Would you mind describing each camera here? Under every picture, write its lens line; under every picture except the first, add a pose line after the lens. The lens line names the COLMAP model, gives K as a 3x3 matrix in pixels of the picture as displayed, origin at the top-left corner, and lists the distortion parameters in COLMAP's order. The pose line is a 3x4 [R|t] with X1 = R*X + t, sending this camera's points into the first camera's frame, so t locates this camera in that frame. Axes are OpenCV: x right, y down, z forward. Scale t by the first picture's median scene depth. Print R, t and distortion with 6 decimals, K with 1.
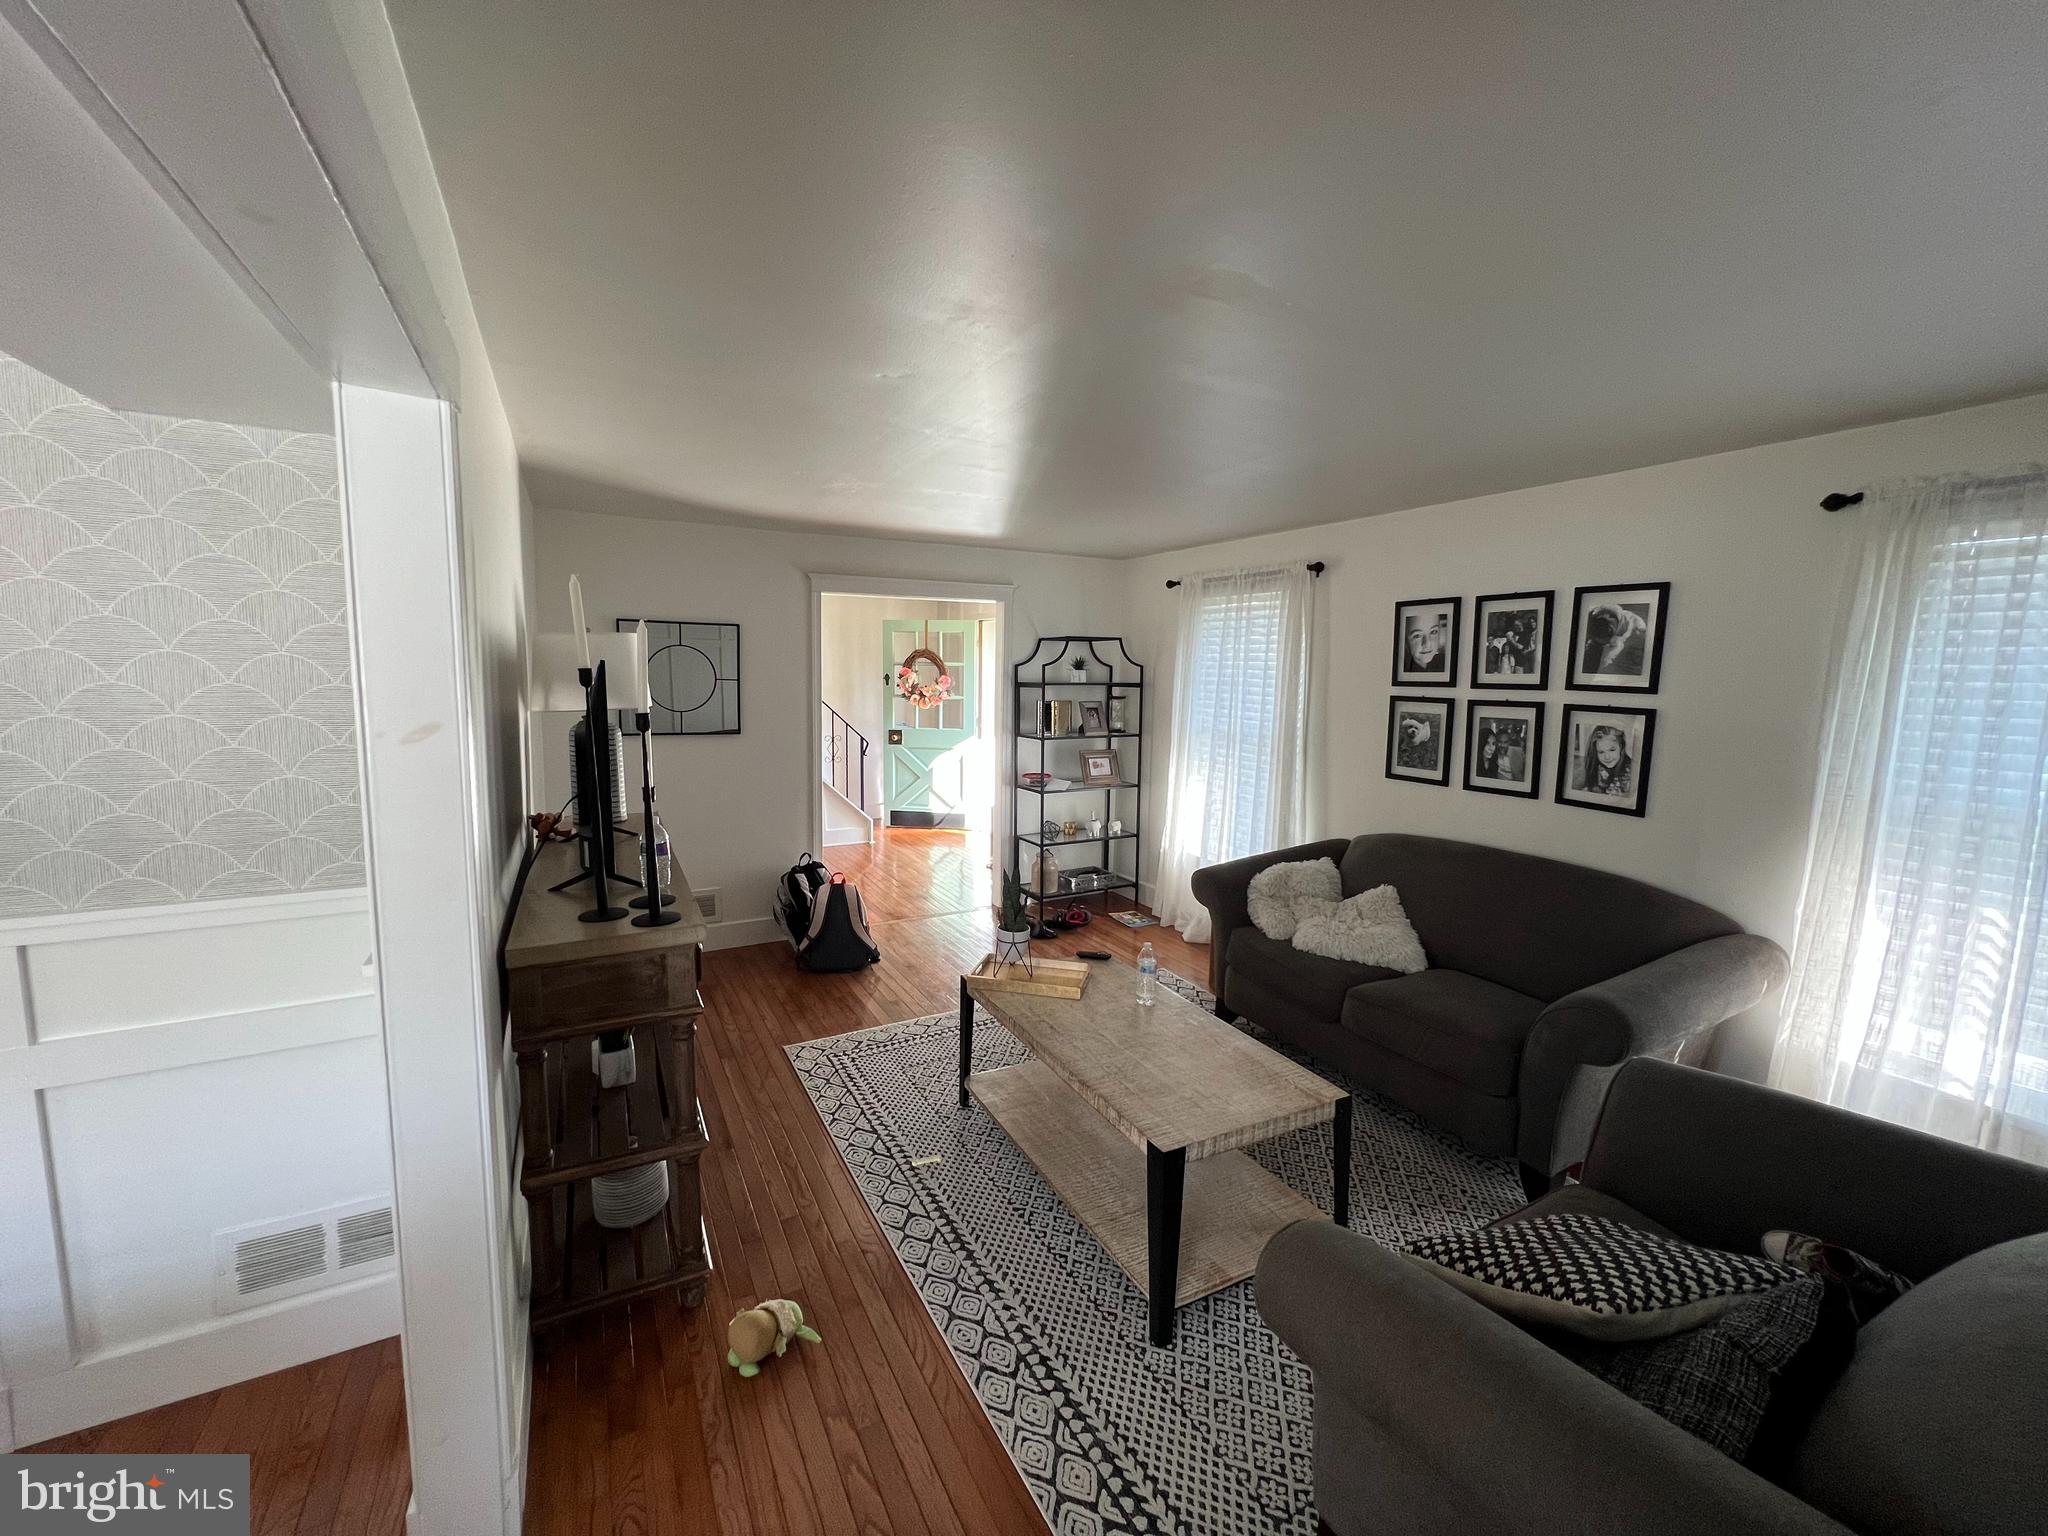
lens RADIAL K [[817.0, 0, 1029.7], [0, 817.0, 759.5], [0, 0, 1]] dist [0.000406, 0.000459]
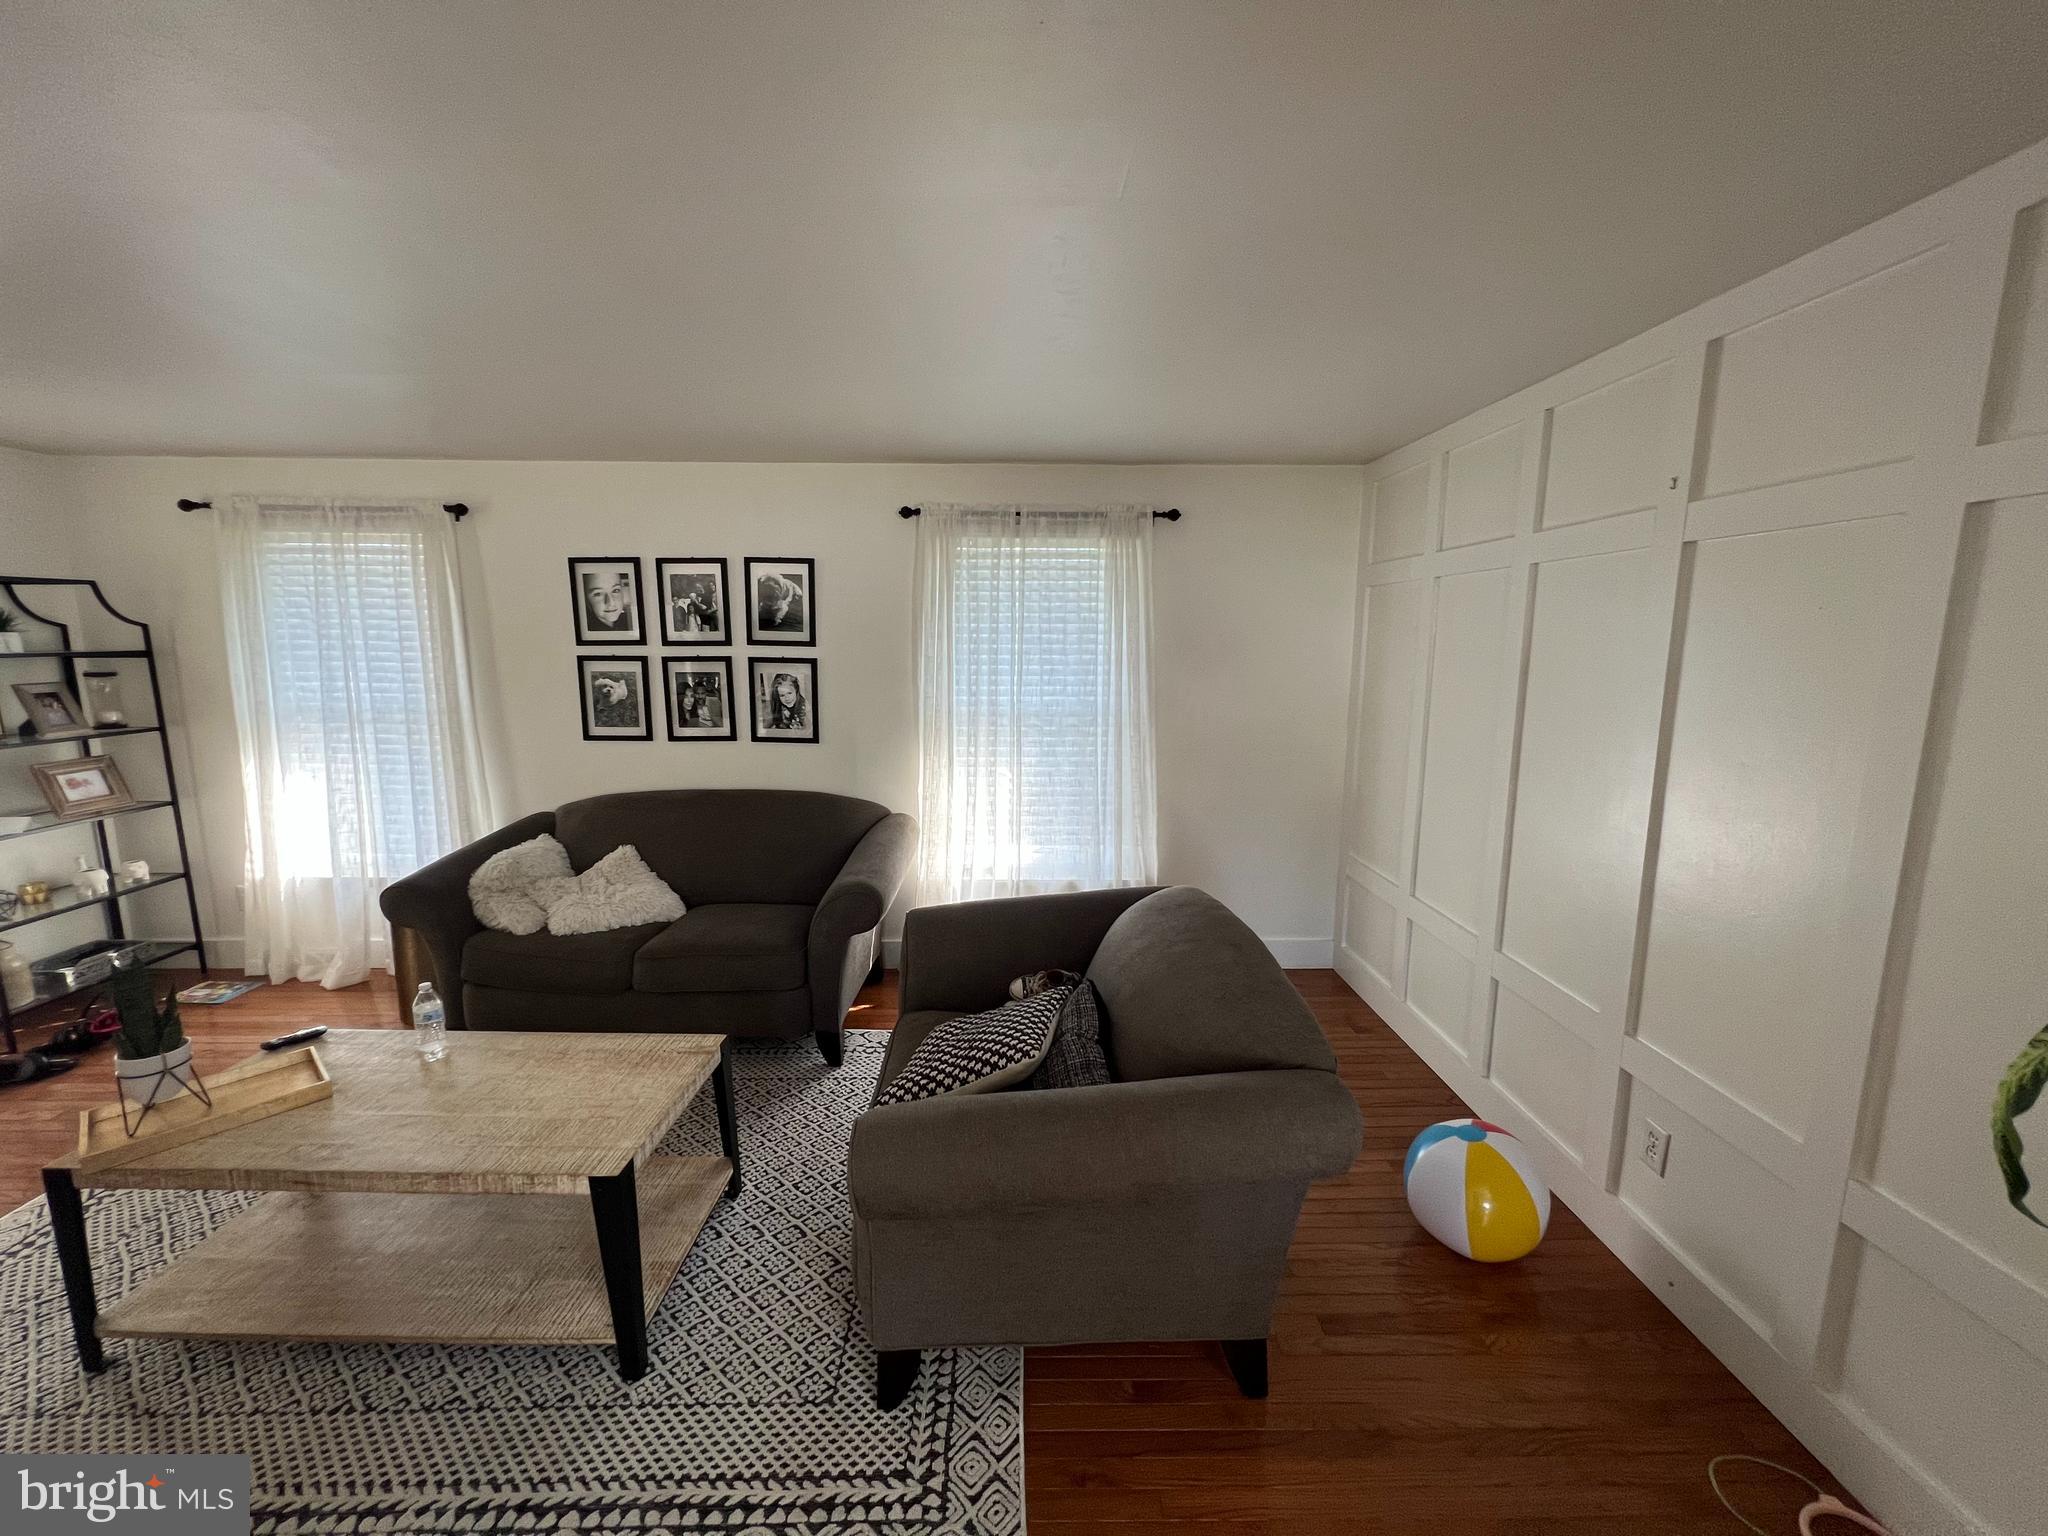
lens RADIAL K [[817.0, 0, 1014.1], [0, 817.0, 759.9], [0, 0, 1]] dist [0.000406, 0.000459]
pose [[0.476565, -0.148158, 0.866565, -0.196622], [0.100787, 0.988406, 0.113562, -0.016384], [-0.873343, 0.033218, 0.485972, 0.098387]]
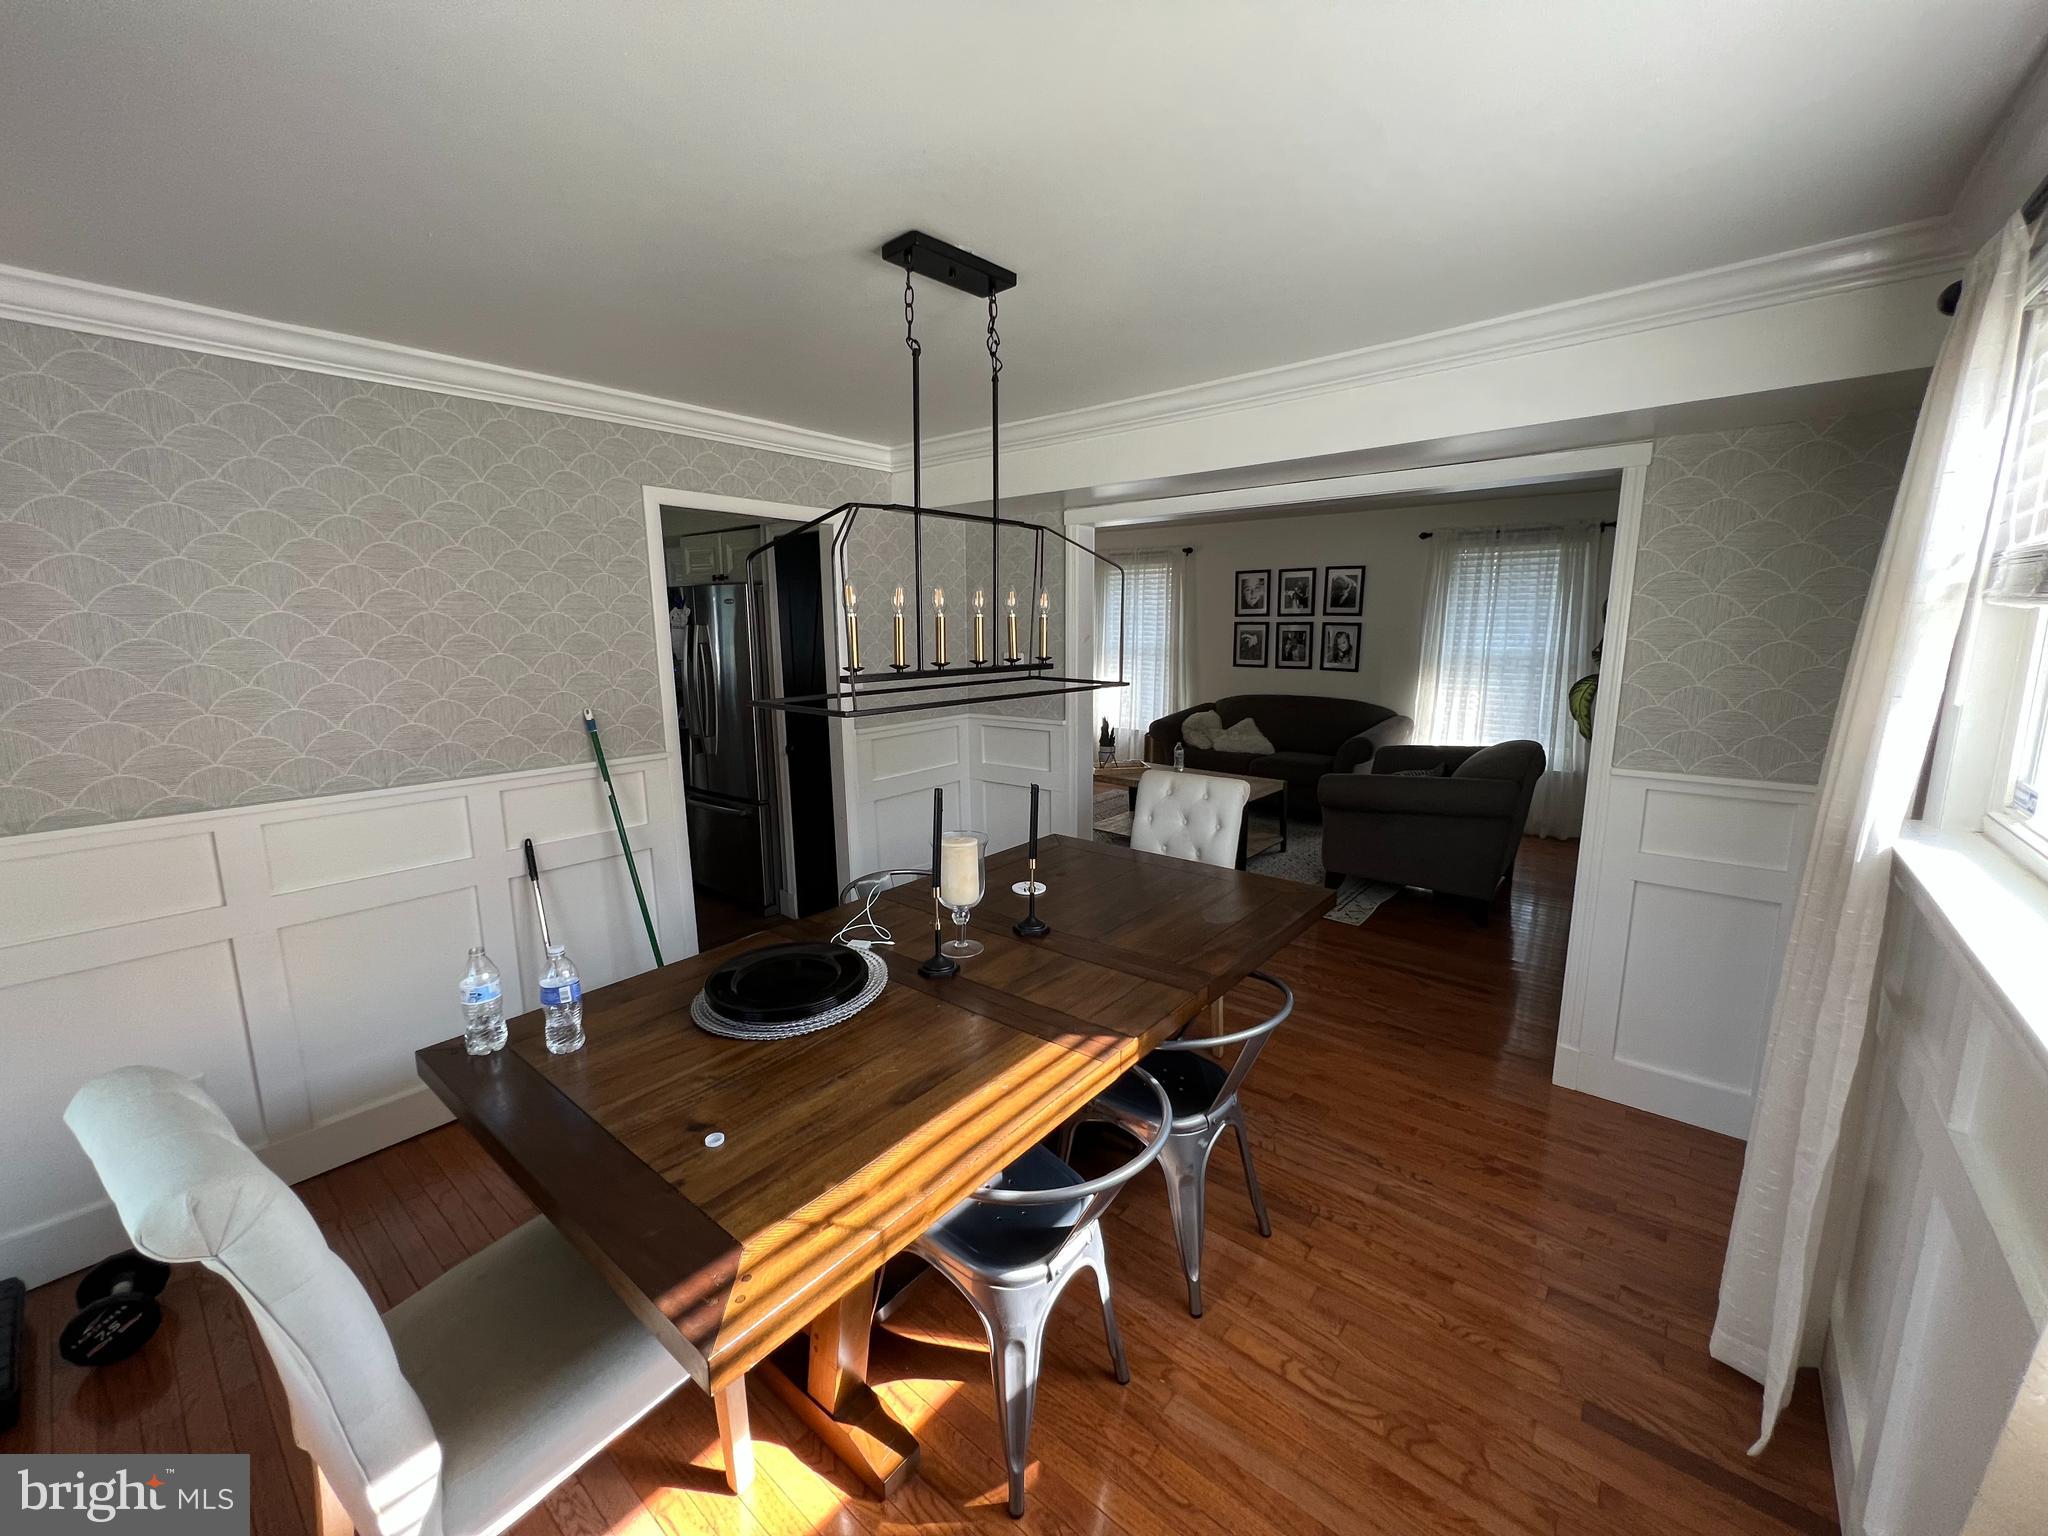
lens RADIAL K [[817.0, 0, 1022.4], [0, 817.0, 765.6], [0, 0, 1]] dist [0.000406, 0.000459]
pose [[0.934491, -0.099236, 0.341874, -0.803840], [0.070768, 0.992978, 0.094795, 0.043241], [-0.348881, -0.064391, 0.934952, -0.704188]]
